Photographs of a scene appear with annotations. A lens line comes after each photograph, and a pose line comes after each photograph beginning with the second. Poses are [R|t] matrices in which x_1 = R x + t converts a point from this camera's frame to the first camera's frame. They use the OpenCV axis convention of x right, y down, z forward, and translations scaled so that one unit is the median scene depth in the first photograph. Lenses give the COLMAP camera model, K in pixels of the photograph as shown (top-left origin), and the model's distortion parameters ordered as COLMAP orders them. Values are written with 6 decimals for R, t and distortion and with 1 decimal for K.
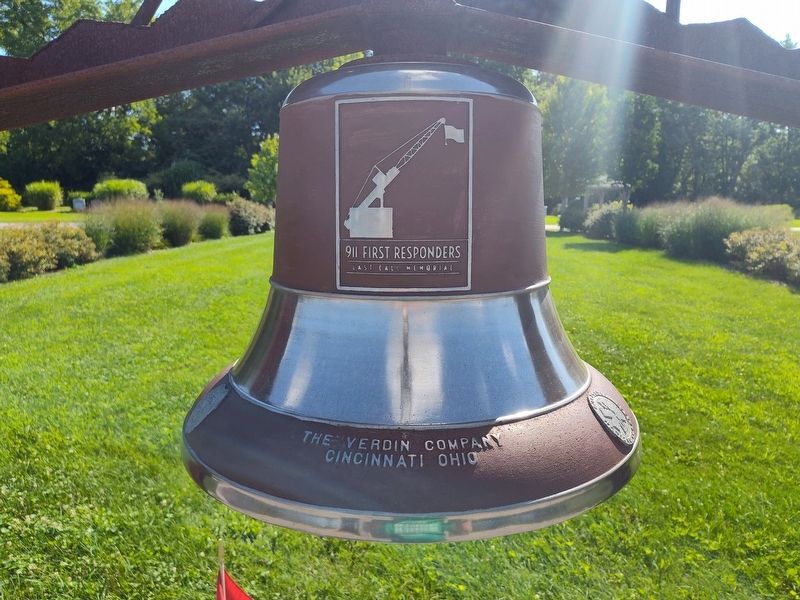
lens RADIAL K [[547.6, 0, 400.0], [0, 547.6, 300.0], [0, 0, 1]] dist [0.043723, -0.063314]
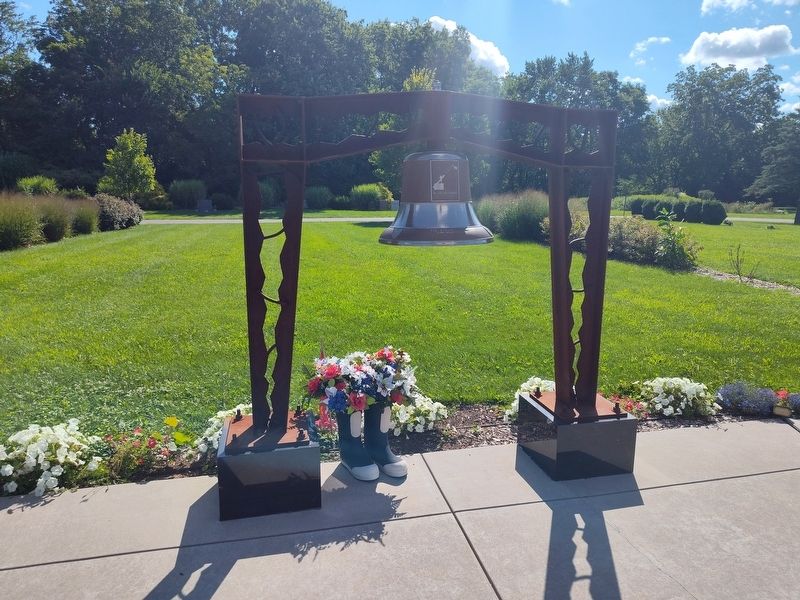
lens RADIAL K [[547.6, 0, 400.0], [0, 547.6, 300.0], [0, 0, 1]] dist [0.043723, -0.063314]
pose [[0.963647, -0.055509, 0.261350, -0.046510], [0.053697, 0.998458, 0.014075, 0.020814], [-0.261728, 0.000471, 0.965142, -0.096397]]
